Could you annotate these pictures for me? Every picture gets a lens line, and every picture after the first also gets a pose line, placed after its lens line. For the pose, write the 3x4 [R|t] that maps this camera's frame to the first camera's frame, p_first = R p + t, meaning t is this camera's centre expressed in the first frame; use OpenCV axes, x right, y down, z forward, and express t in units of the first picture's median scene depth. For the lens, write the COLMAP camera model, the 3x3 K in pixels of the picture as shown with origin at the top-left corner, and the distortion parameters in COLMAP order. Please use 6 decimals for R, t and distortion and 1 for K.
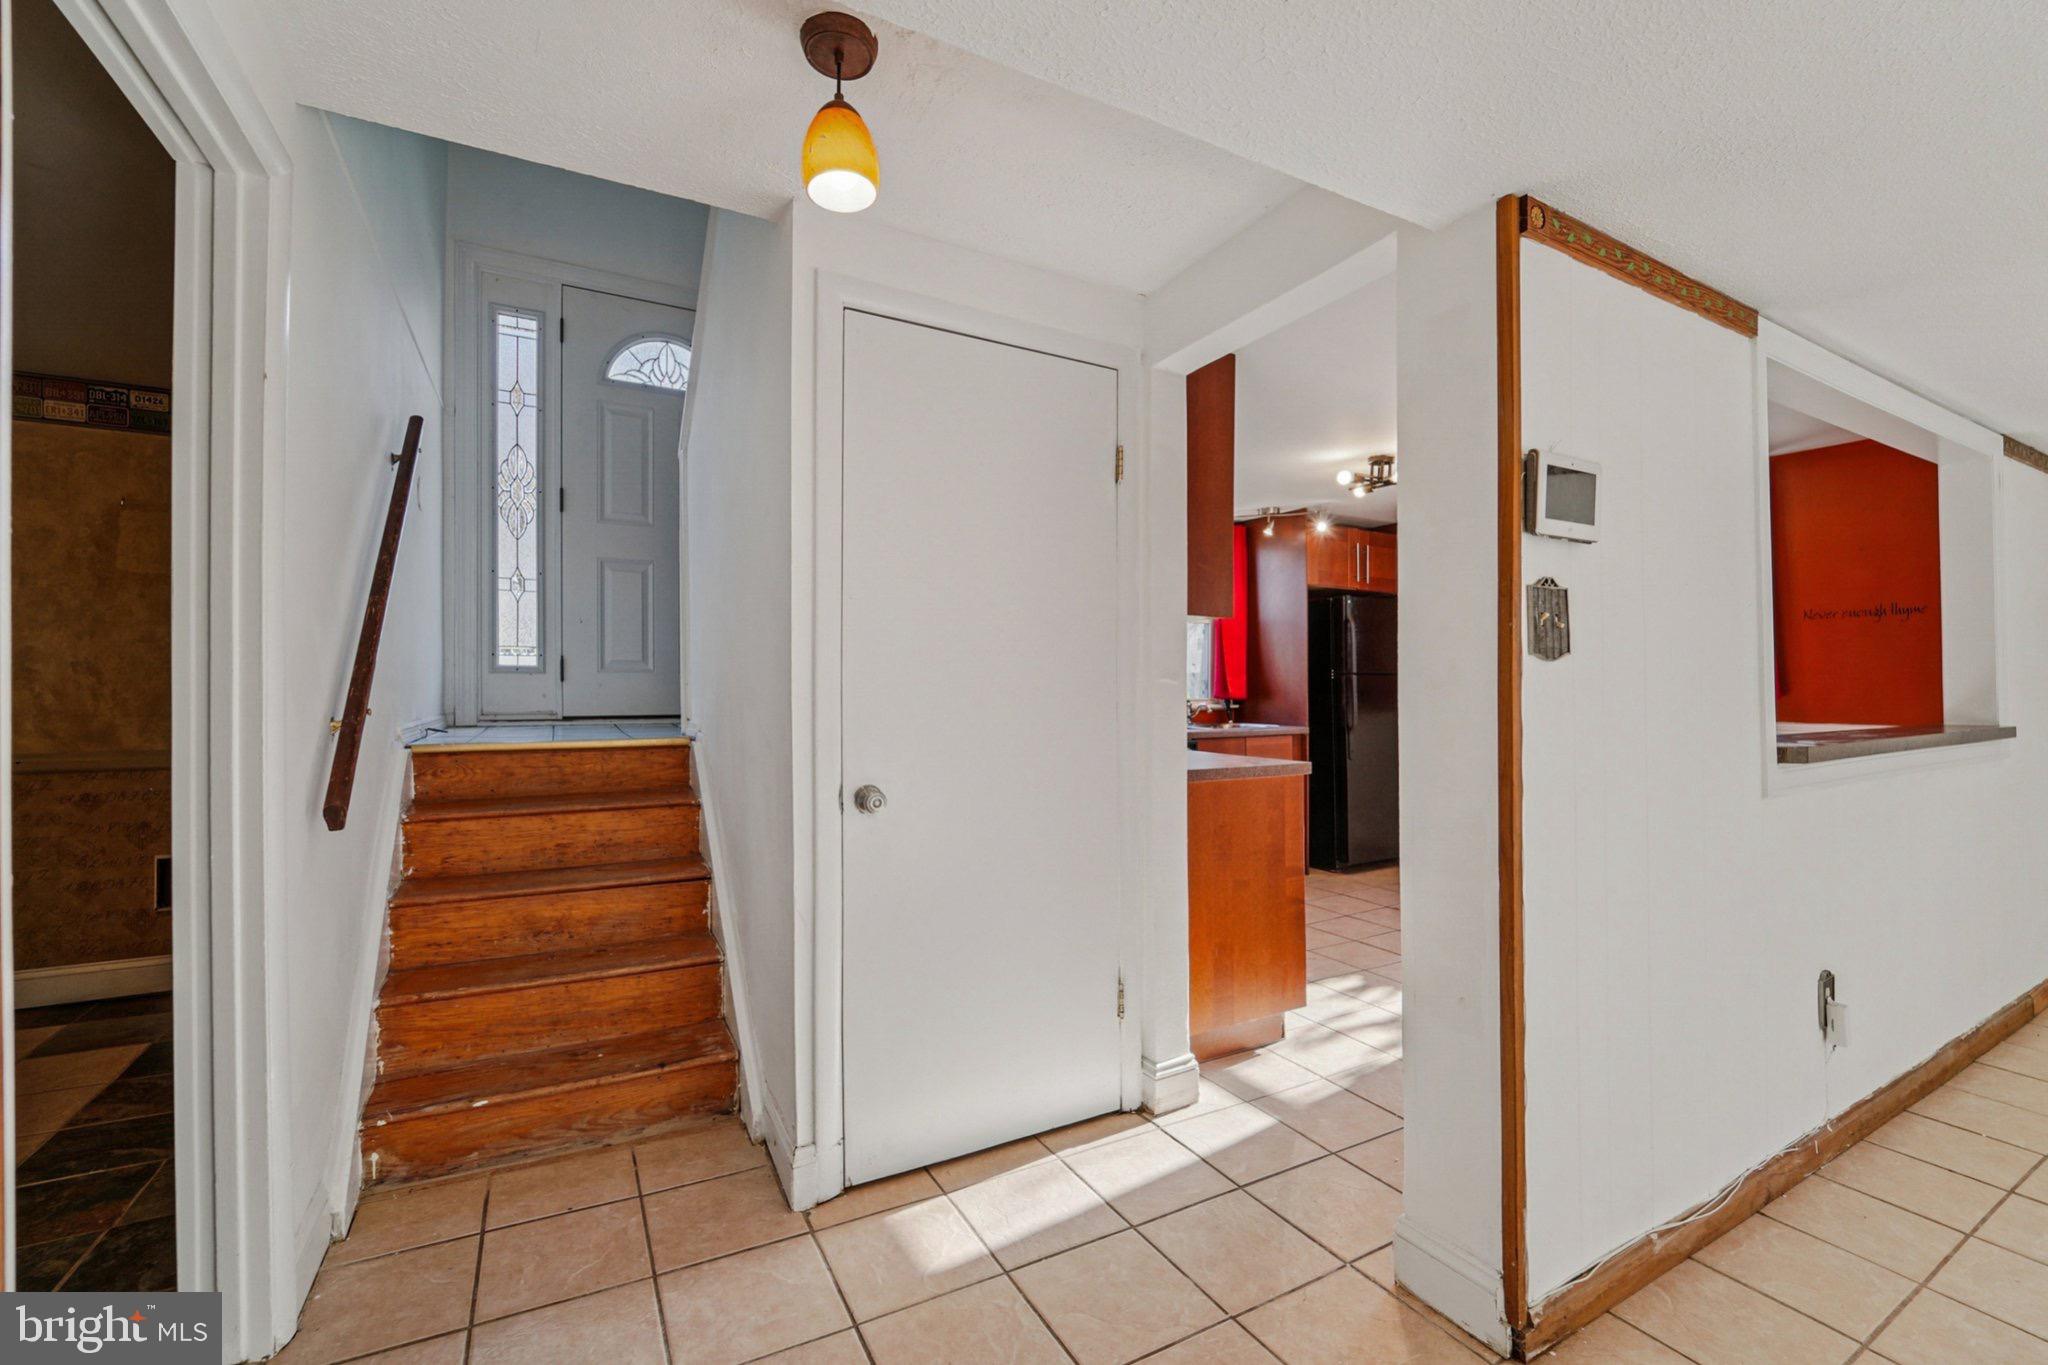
lens RADIAL K [[840.7, 0, 1033.5], [0, 840.7, 687.7], [0, 0, 1]] dist [-0.013020, -0.000684]
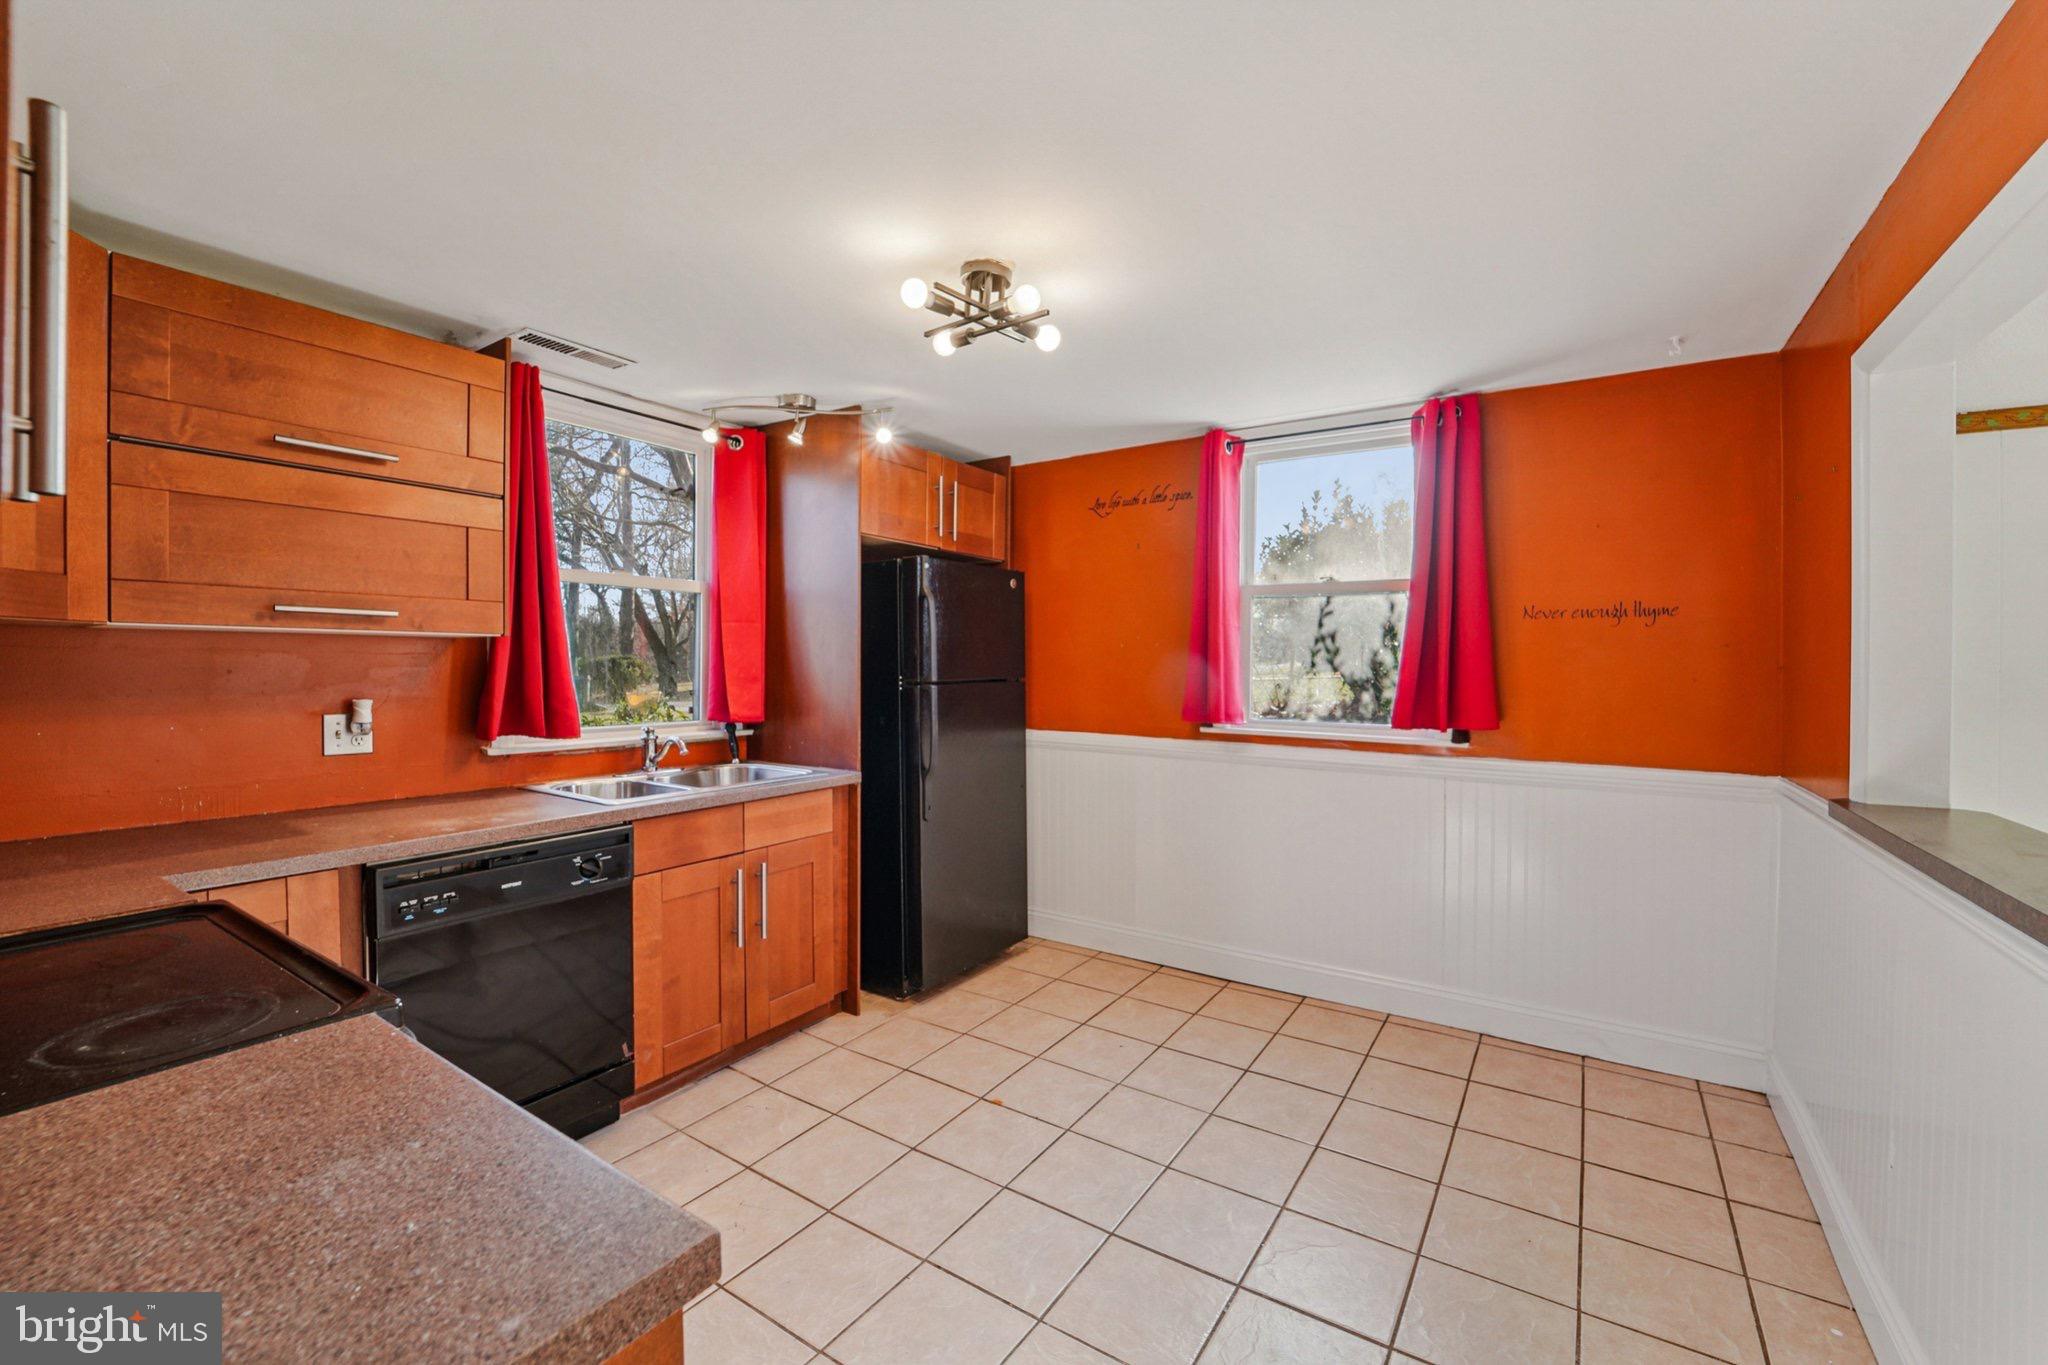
lens RADIAL K [[840.7, 0, 1018.2], [0, 840.7, 672.4], [0, 0, 1]] dist [-0.013020, -0.000684]
pose [[0.895713, 0.001132, 0.444631, 0.160842], [-0.006767, 0.999916, 0.011086, -0.031053], [-0.444581, -0.012939, 0.895645, 0.412372]]
